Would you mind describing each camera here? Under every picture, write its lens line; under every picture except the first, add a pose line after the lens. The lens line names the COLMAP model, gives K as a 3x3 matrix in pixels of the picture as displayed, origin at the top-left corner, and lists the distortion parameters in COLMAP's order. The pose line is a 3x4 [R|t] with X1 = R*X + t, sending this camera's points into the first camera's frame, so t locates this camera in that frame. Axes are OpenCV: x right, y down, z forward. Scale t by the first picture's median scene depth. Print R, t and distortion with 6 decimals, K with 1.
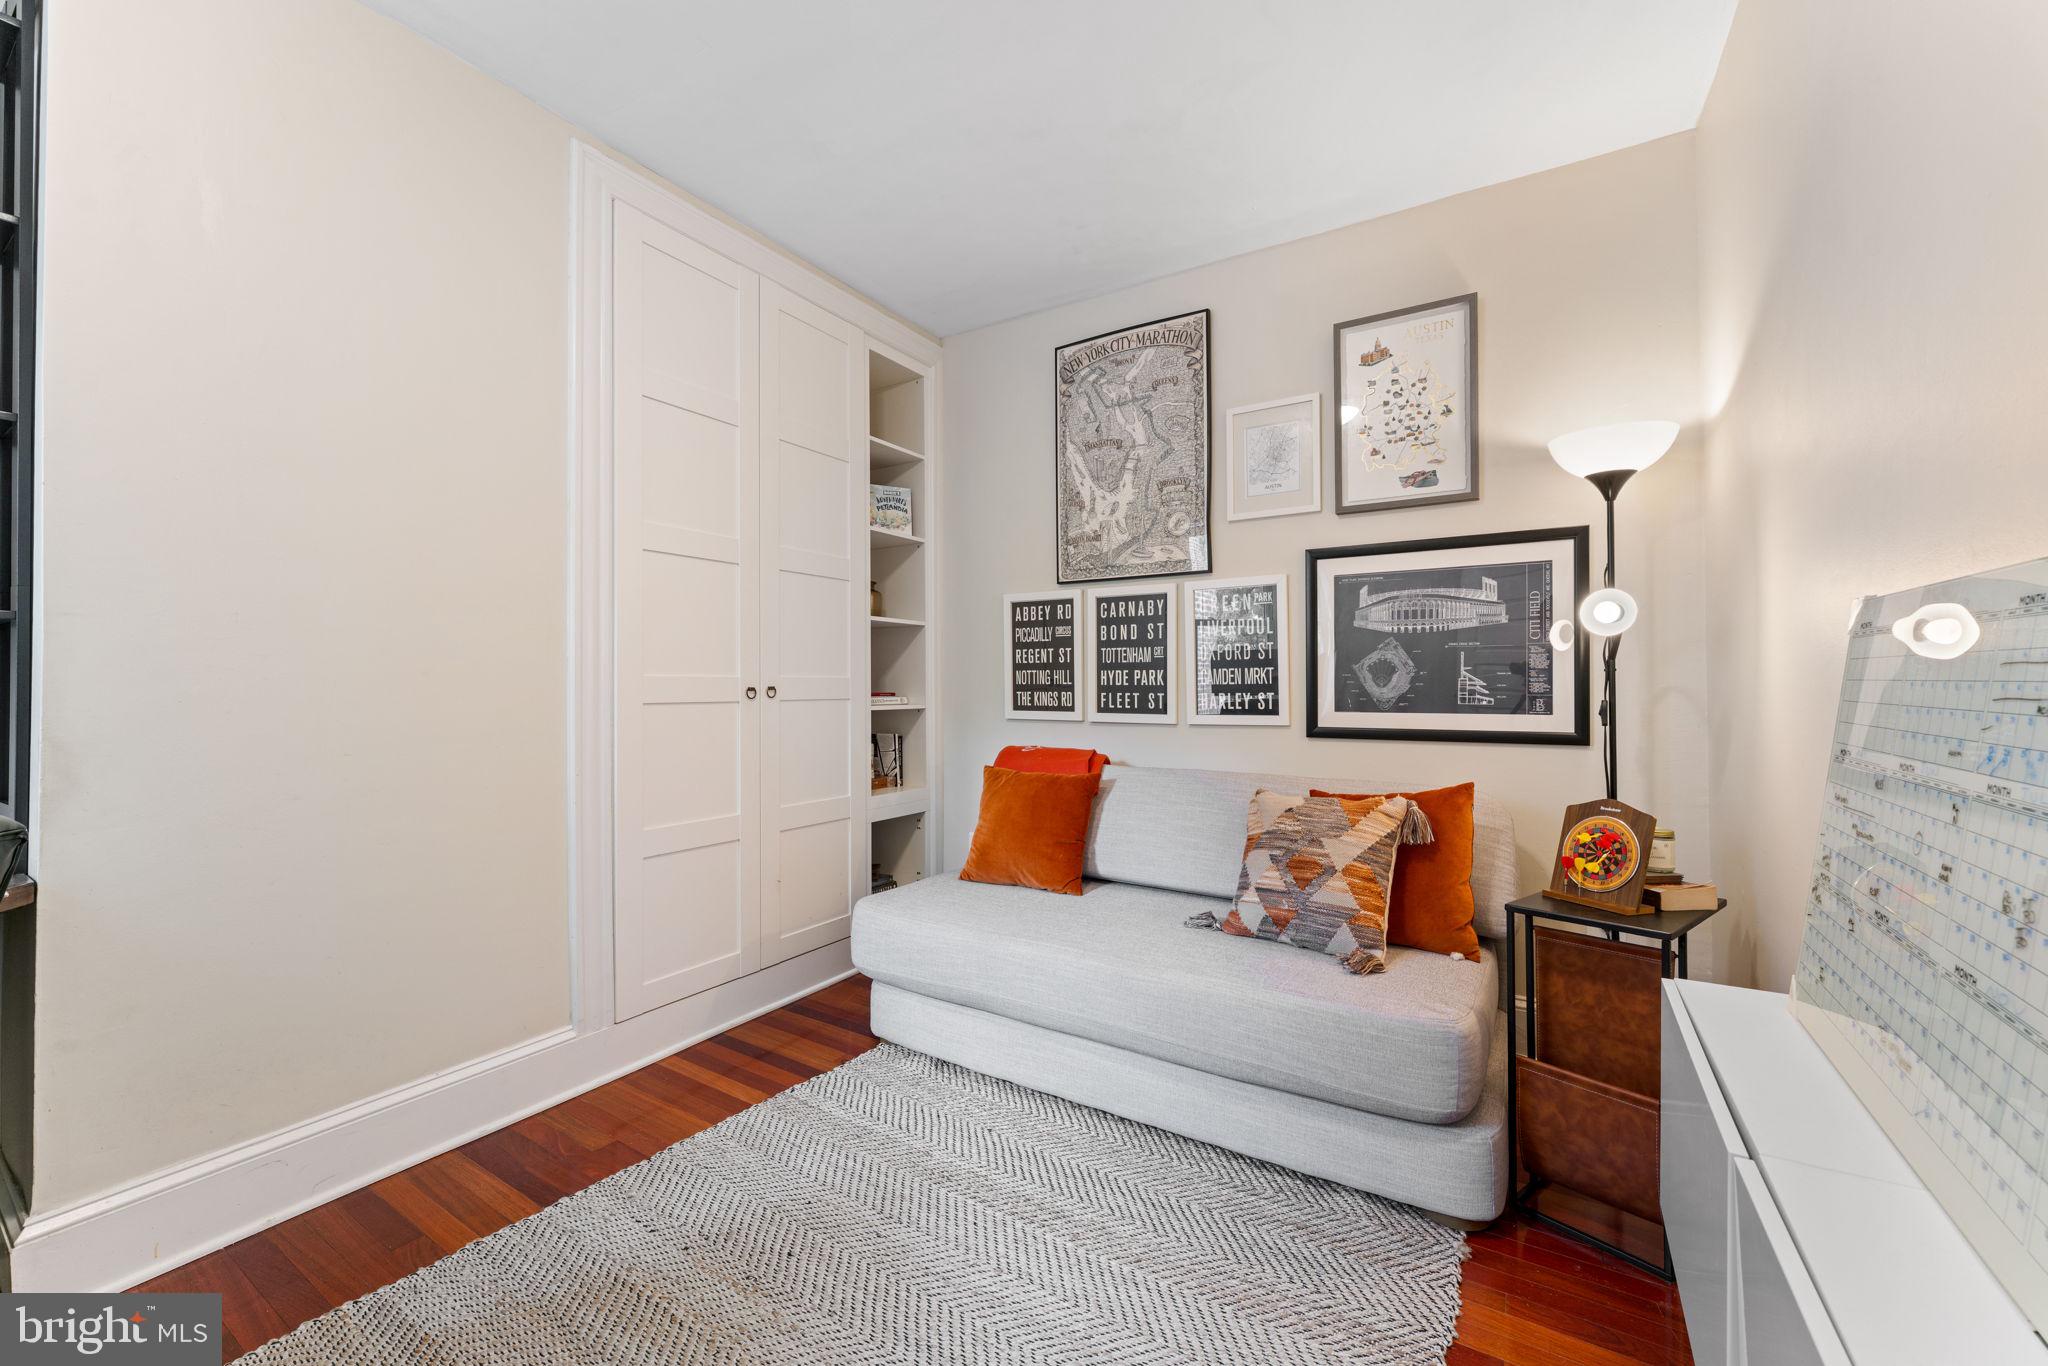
lens RADIAL K [[817.4, 0, 1017.4], [0, 817.4, 679.0], [0, 0, 1]] dist [-0.002181, -0.000263]
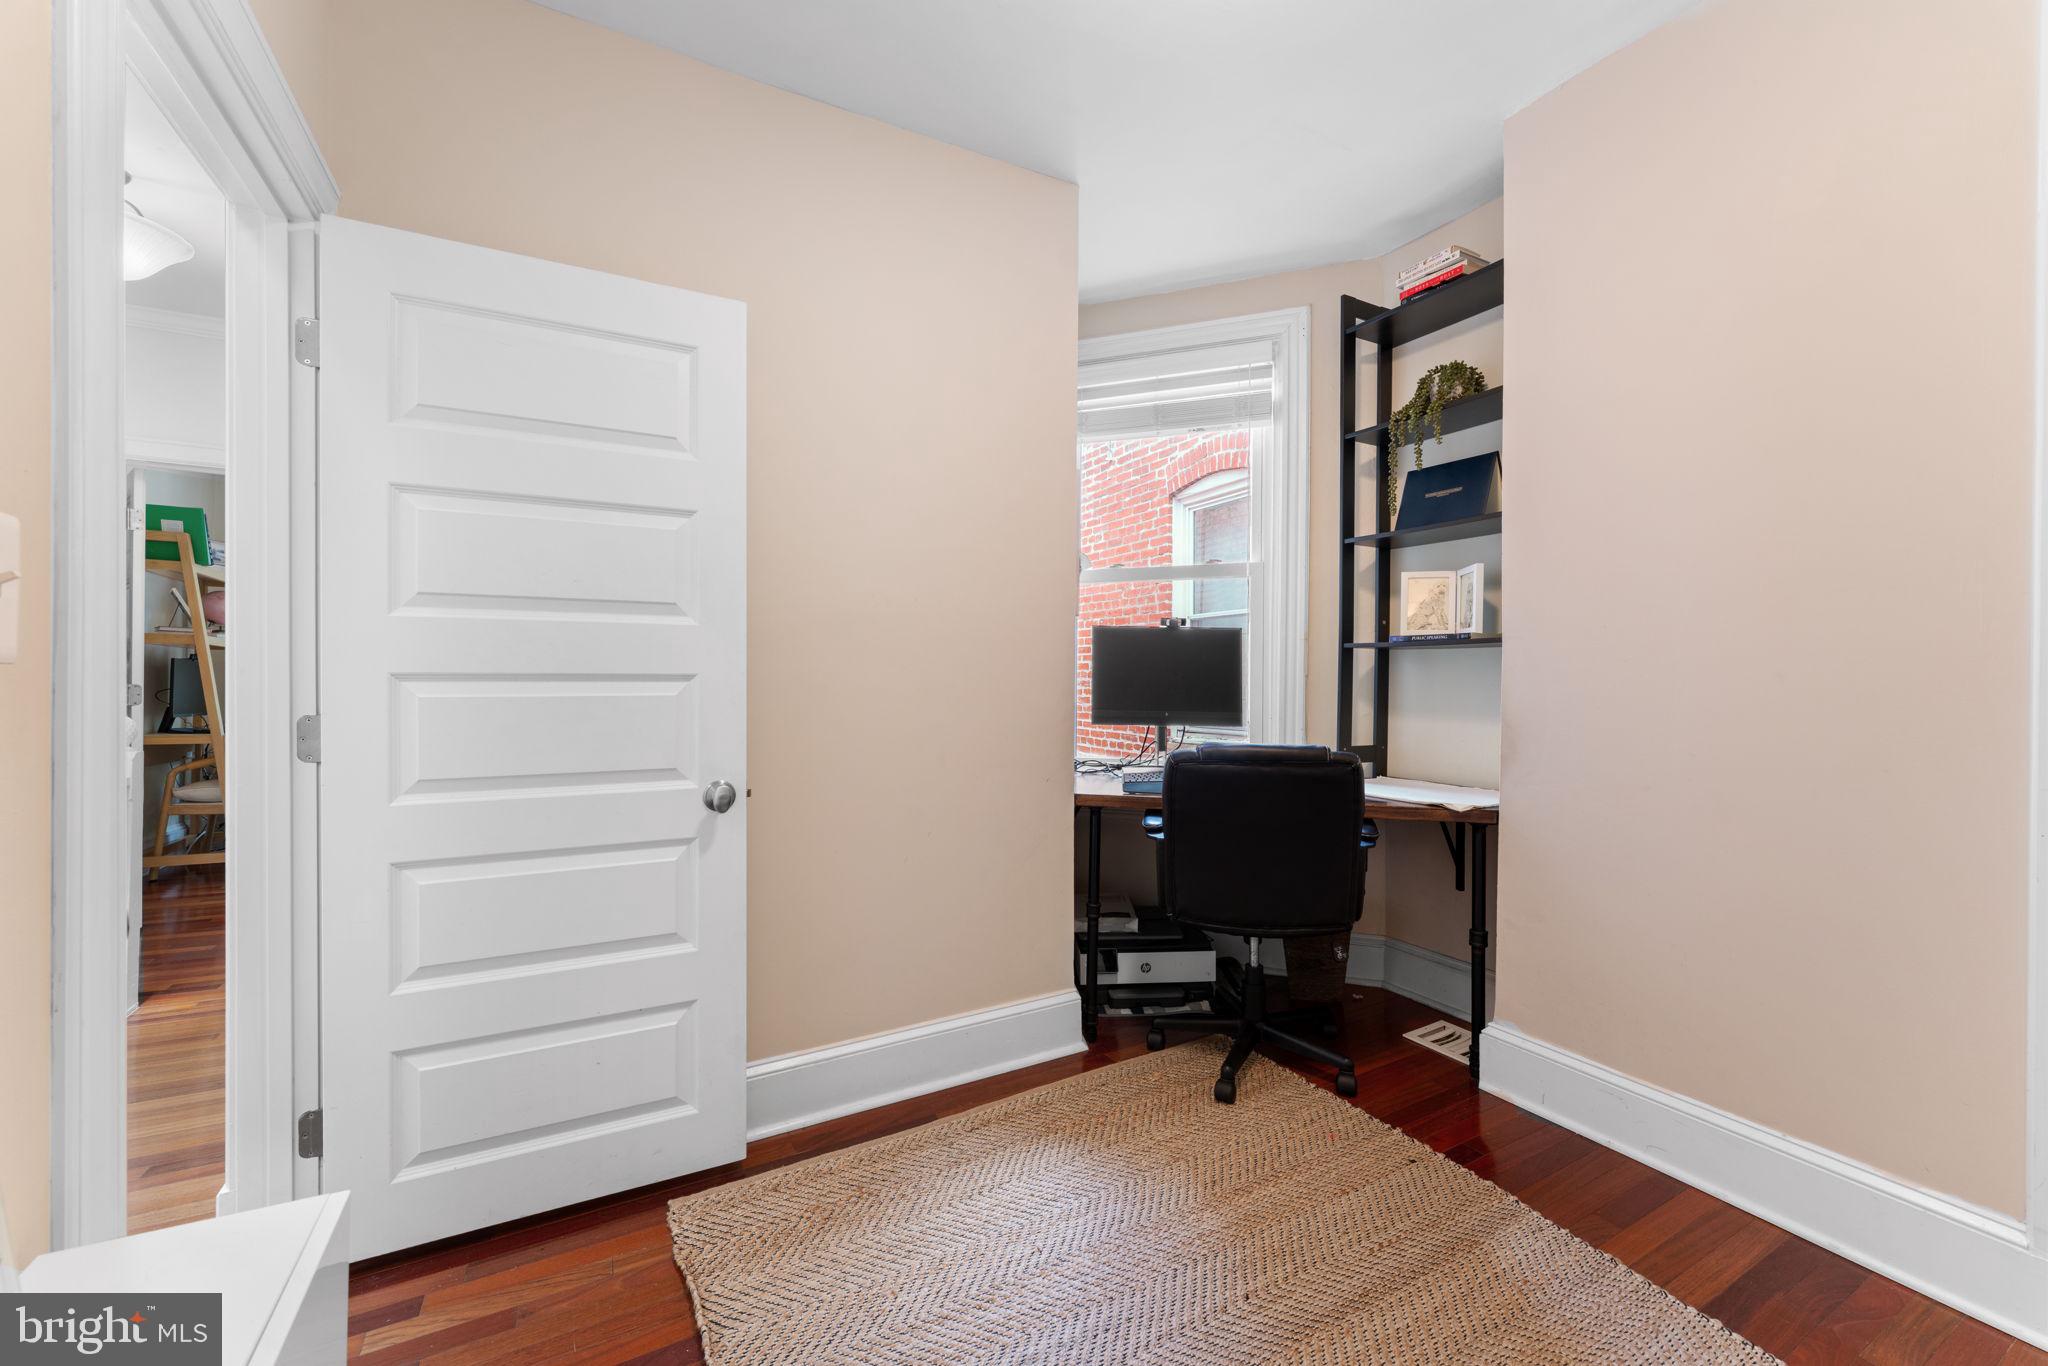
lens RADIAL K [[817.4, 0, 1022.4], [0, 817.4, 676.3], [0, 0, 1]] dist [-0.002181, -0.000263]
pose [[-0.487977, 0.004419, -0.872845, 0.484951], [0.001432, 0.999990, 0.004262, -0.009574], [0.872855, 0.000830, -0.487978, 0.791301]]
